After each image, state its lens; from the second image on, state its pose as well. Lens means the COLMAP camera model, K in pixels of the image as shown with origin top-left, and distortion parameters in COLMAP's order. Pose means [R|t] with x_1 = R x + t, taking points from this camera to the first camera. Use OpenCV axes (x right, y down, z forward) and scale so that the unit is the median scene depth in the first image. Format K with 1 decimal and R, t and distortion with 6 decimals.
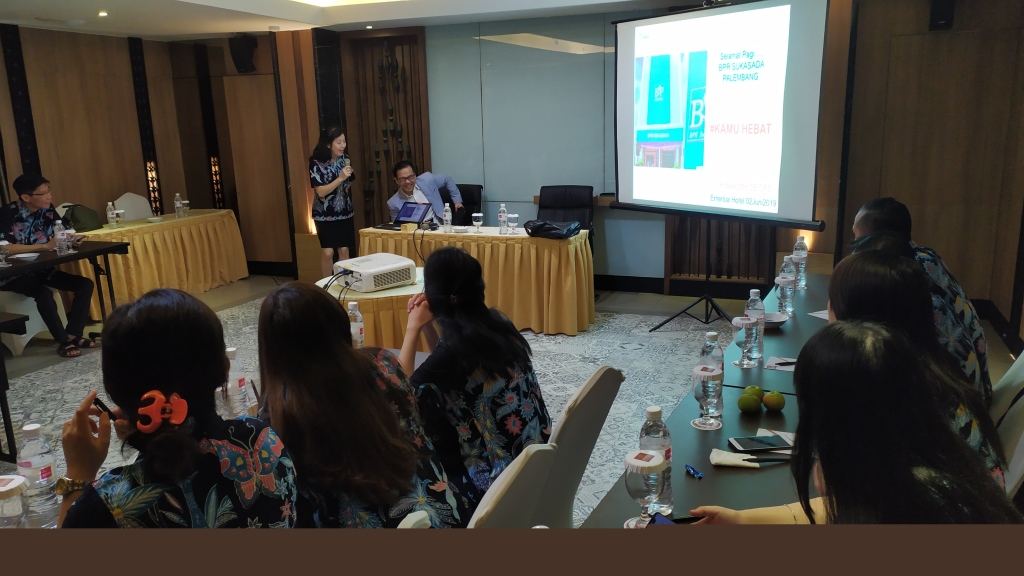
lens RADIAL K [[792.7, 0, 509.7], [0, 792.7, 287.4], [0, 0, 1]] dist [0.059345, -0.004394]
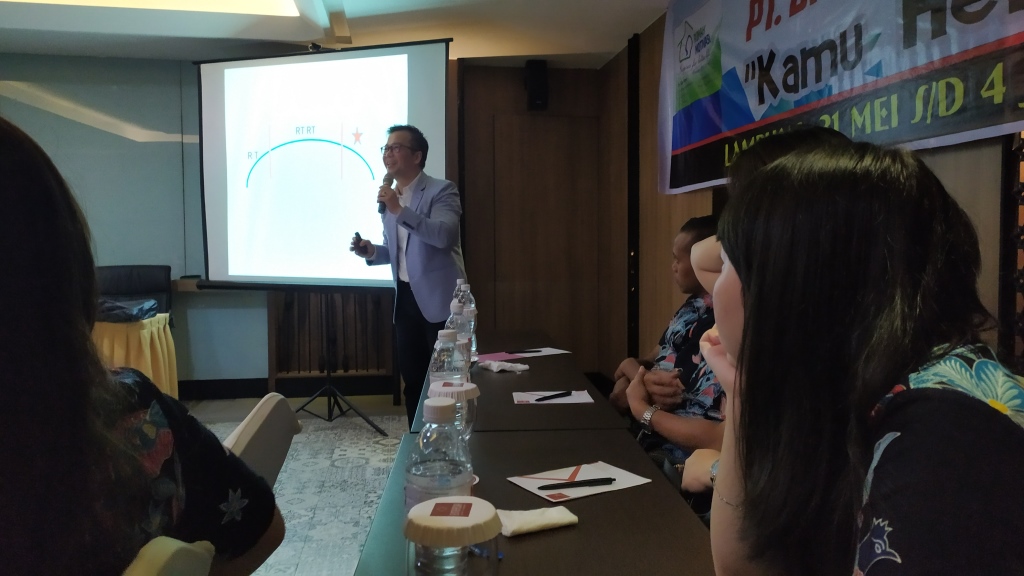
lens RADIAL K [[792.7, 0, 514.3], [0, 792.7, 279.4], [0, 0, 1]] dist [0.059345, -0.004394]
pose [[0.860441, 0.006021, 0.509515, -0.007150], [0.090605, 0.982188, -0.164615, 0.052150], [-0.501430, 0.187806, 0.844569, 0.179249]]
